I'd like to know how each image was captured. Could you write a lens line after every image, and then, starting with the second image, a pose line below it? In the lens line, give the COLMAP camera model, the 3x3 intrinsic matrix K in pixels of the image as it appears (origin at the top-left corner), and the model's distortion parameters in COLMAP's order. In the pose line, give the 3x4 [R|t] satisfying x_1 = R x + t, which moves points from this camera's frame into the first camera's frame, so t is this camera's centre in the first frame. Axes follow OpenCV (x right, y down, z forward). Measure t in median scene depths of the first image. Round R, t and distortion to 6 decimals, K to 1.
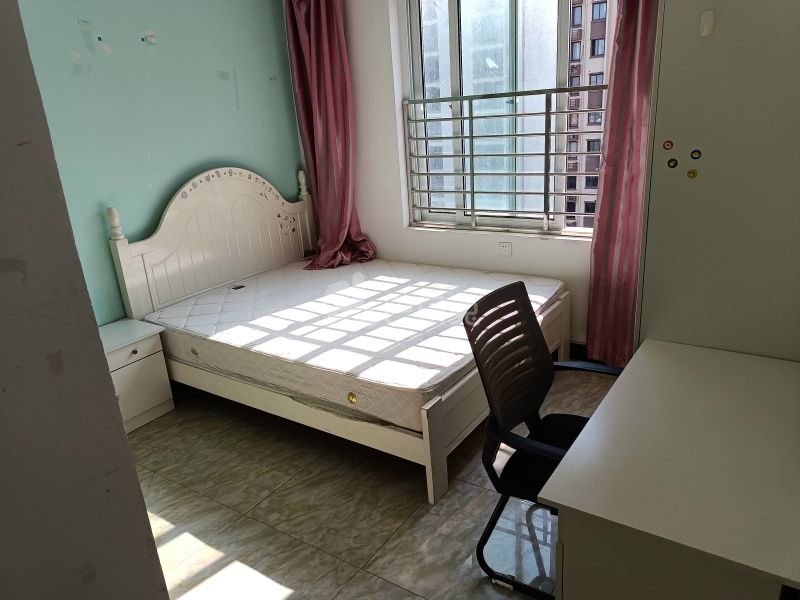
lens RADIAL K [[580.4, 0, 403.4], [0, 580.4, 304.1], [0, 0, 1]] dist [-0.010473, -0.002313]
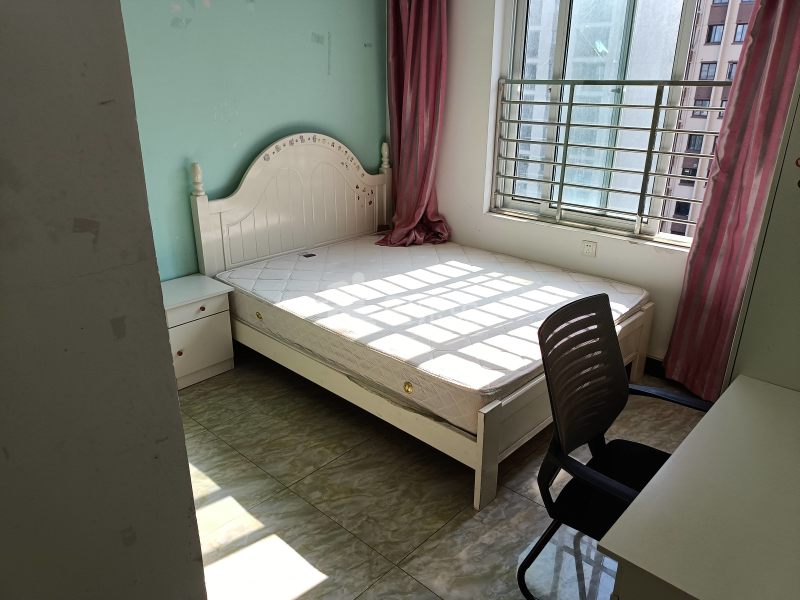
lens RADIAL K [[583.4, 0, 397.2], [0, 583.4, 303.8], [0, 0, 1]] dist [-0.011876, -0.005692]
pose [[0.984725, 0.126693, -0.119439, -0.005724], [-0.121394, 0.991310, 0.050671, -0.016789], [0.124820, -0.035398, 0.991548, 0.026138]]
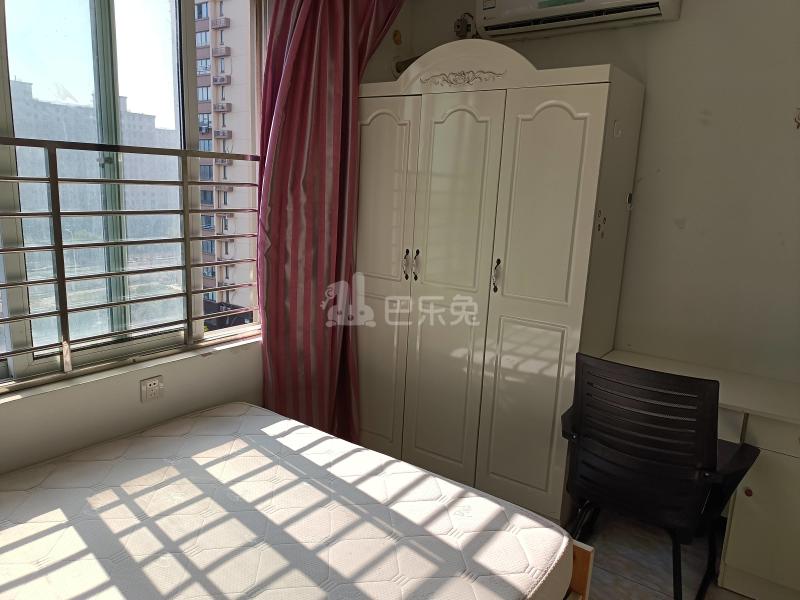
lens RADIAL K [[583.4, 0, 397.2], [0, 583.4, 303.8], [0, 0, 1]] dist [-0.011876, -0.005692]
pose [[0.032836, -0.133309, 0.990530, -0.438161], [0.287532, 0.950427, 0.118380, -0.183999], [-0.957208, 0.280922, 0.069539, 0.692106]]
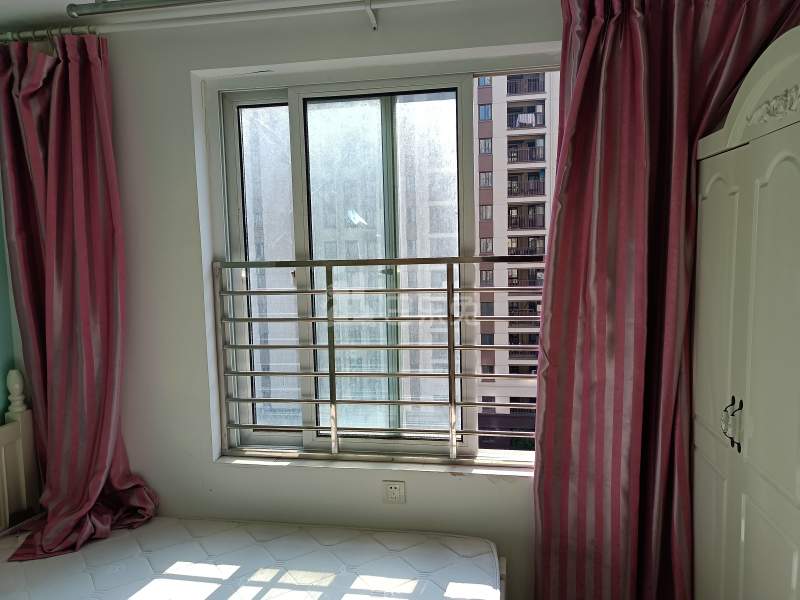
lens RADIAL K [[566.3, 0, 407.4], [0, 566.3, 311.9], [0, 0, 1]] dist [0.002337, -0.002036]
pose [[0.900343, 0.011857, 0.435020, -0.086221], [0.099414, 0.967592, -0.232127, -0.142950], [-0.423674, 0.252241, 0.869986, 0.412572]]
